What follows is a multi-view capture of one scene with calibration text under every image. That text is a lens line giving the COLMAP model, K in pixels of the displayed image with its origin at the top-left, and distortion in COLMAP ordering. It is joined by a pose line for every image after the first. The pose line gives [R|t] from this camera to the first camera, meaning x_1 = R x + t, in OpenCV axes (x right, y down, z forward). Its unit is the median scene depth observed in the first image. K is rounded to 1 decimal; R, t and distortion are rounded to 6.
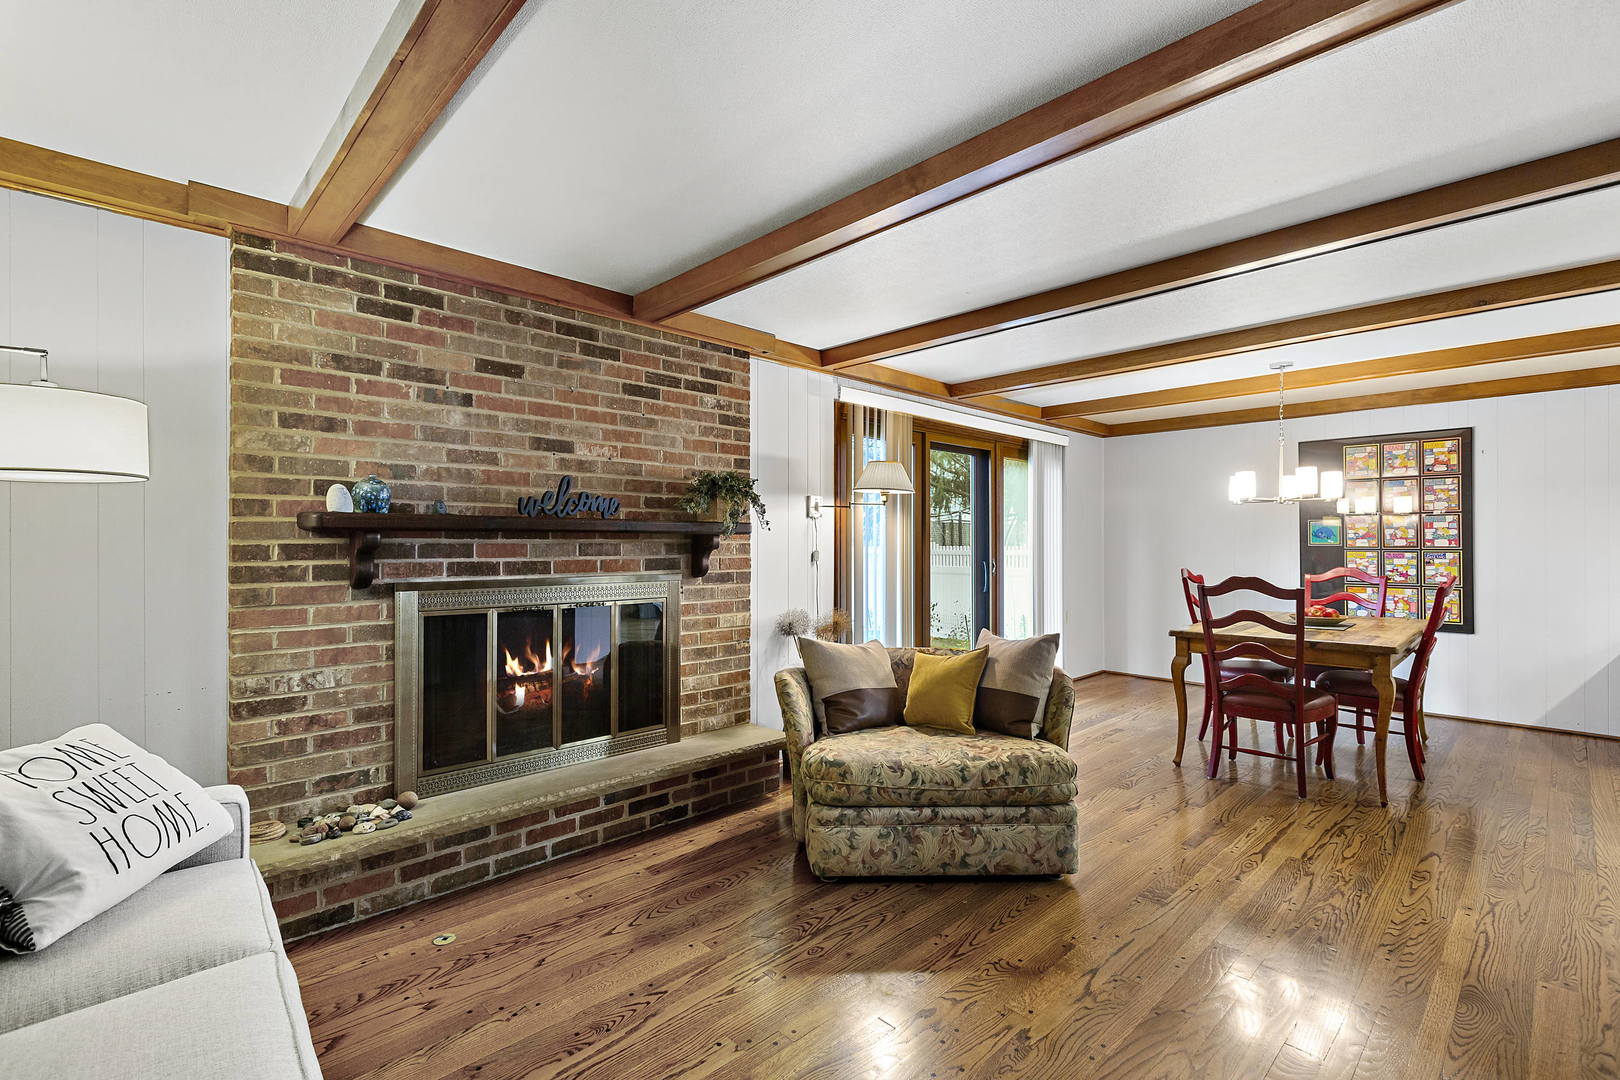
lens RADIAL K [[726.4, 0, 811.0], [0, 726.4, 533.7], [0, 0, 1]] dist [-0.002514, -0.000309]
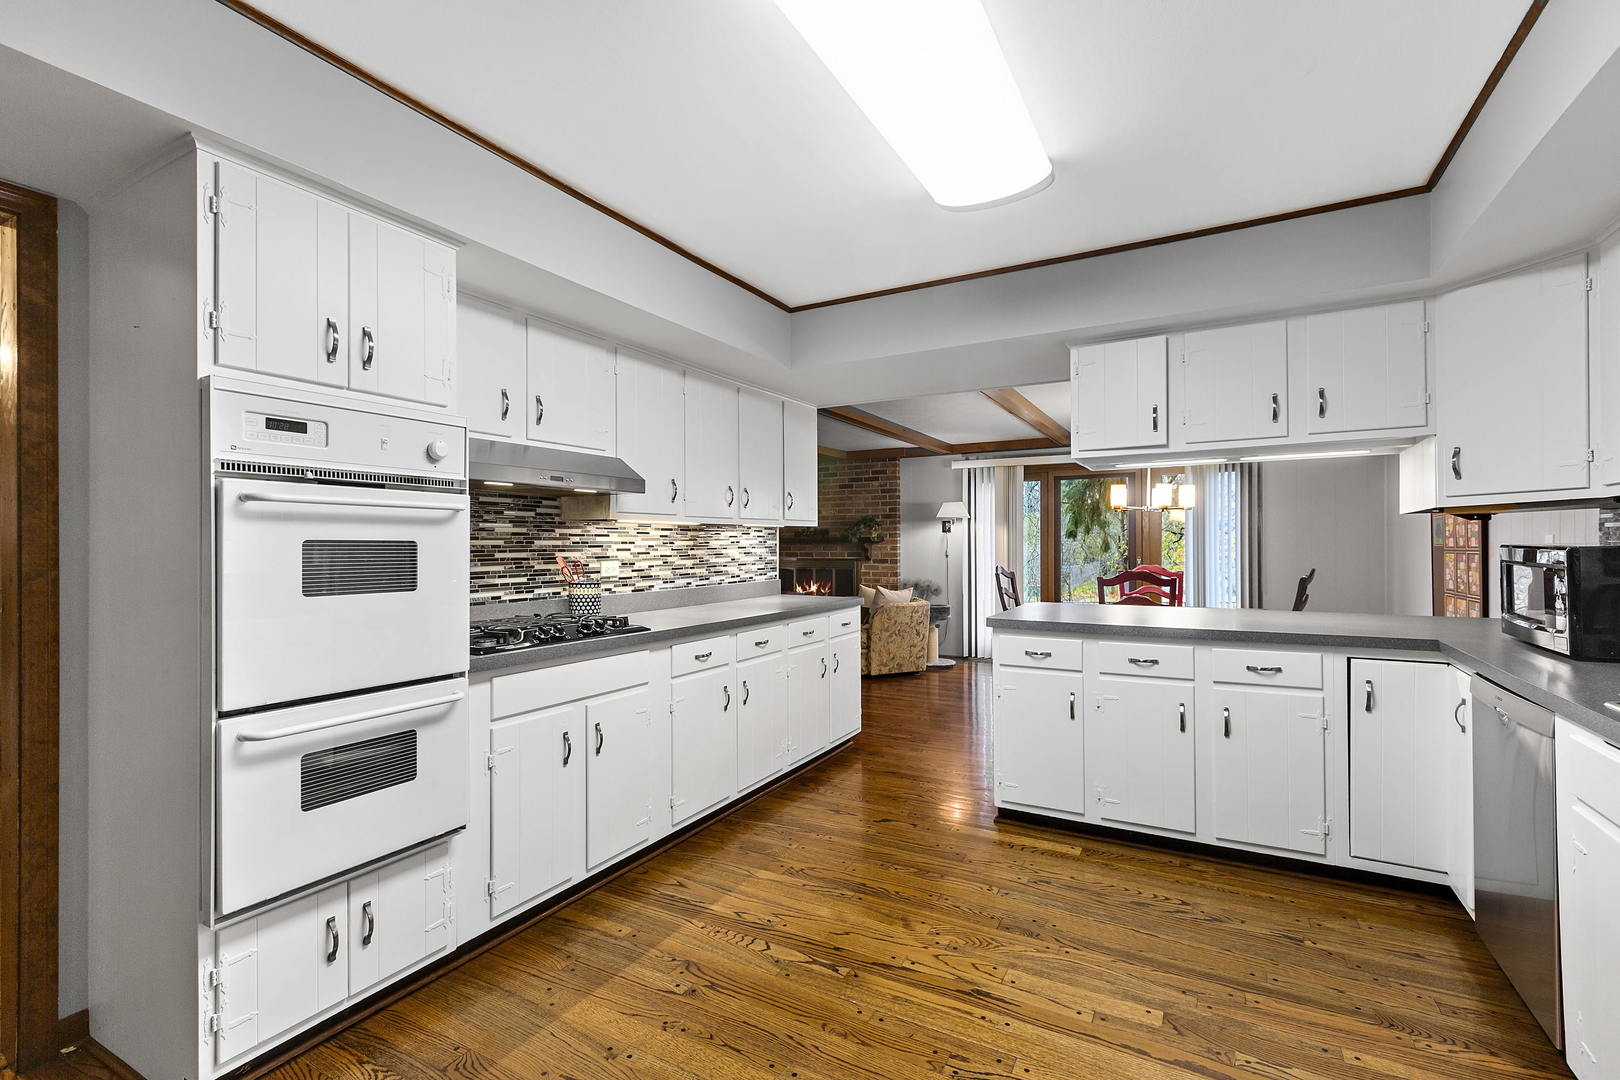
lens RADIAL K [[726.4, 0, 808.8], [0, 726.4, 545.2], [0, 0, 1]] dist [-0.002514, -0.000309]
pose [[0.292537, -0.005279, -0.956240, 1.404146], [0.013782, 0.999904, -0.001303, 0.007478], [0.956155, -0.012798, 0.292581, 0.085265]]
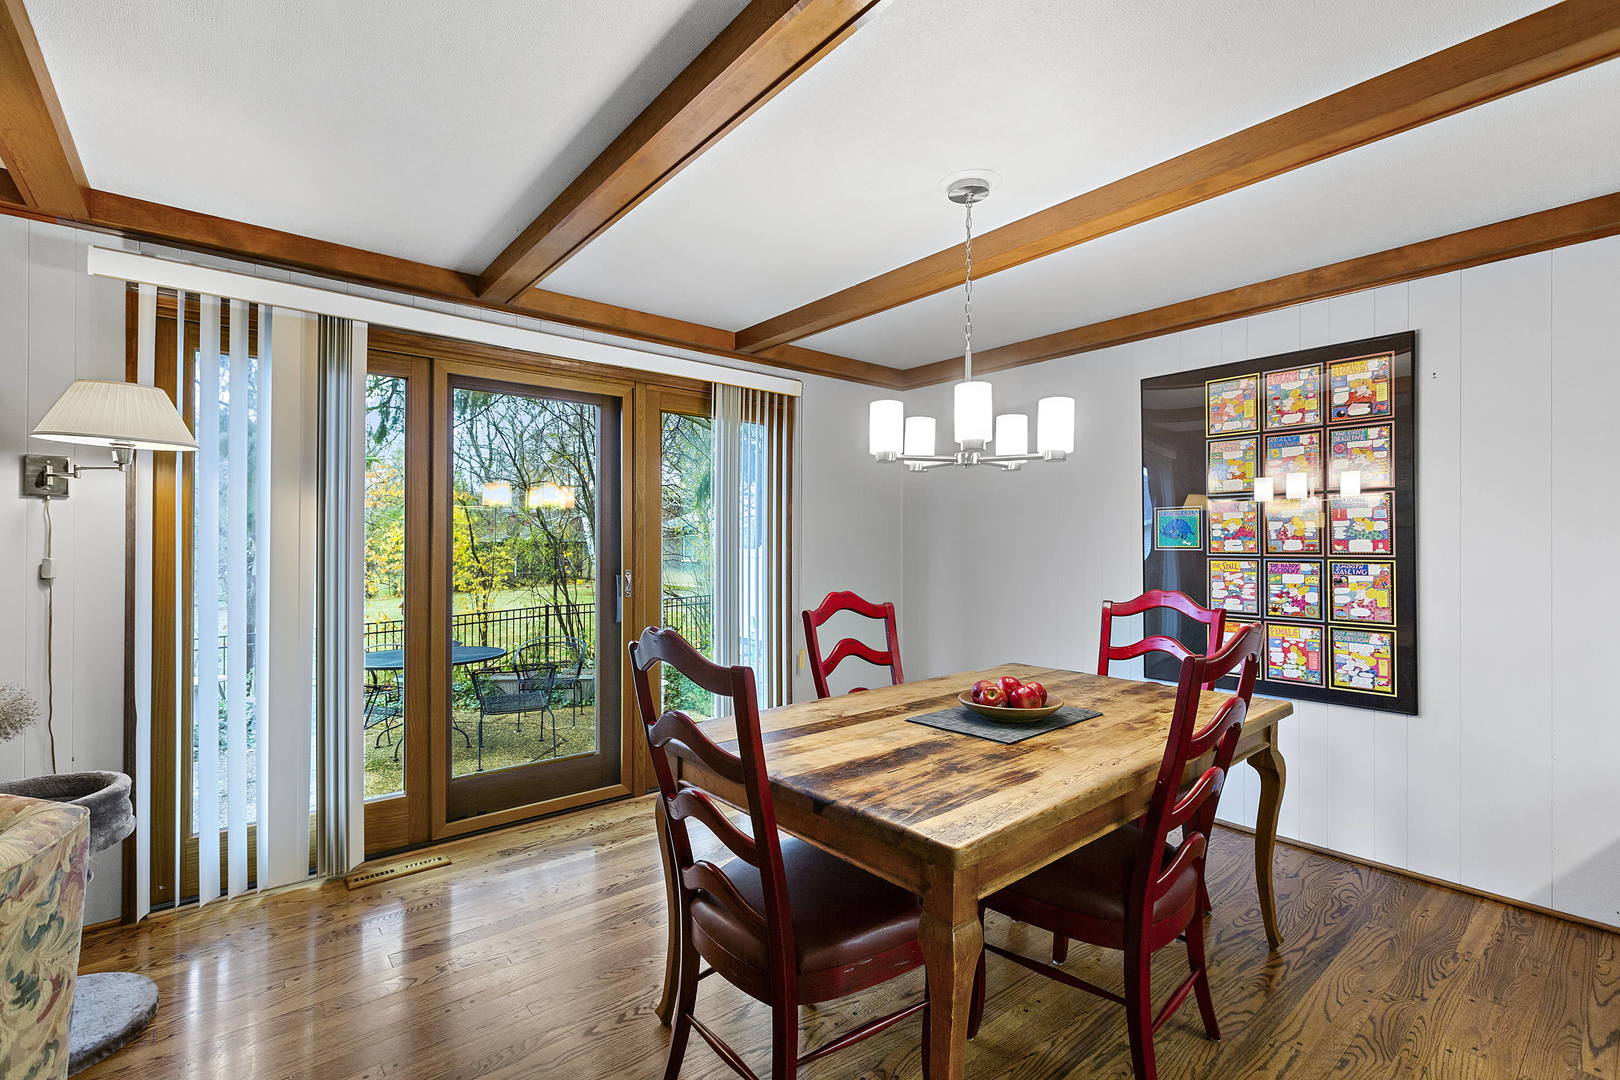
lens RADIAL K [[726.4, 0, 799.4], [0, 726.4, 539.3], [0, 0, 1]] dist [-0.002514, -0.000309]
pose [[0.997624, 0.000000, -0.068894, 0.481994], [0.000251, 0.999993, 0.003638, 0.005480], [0.068893, -0.003647, 0.997617, 0.421598]]
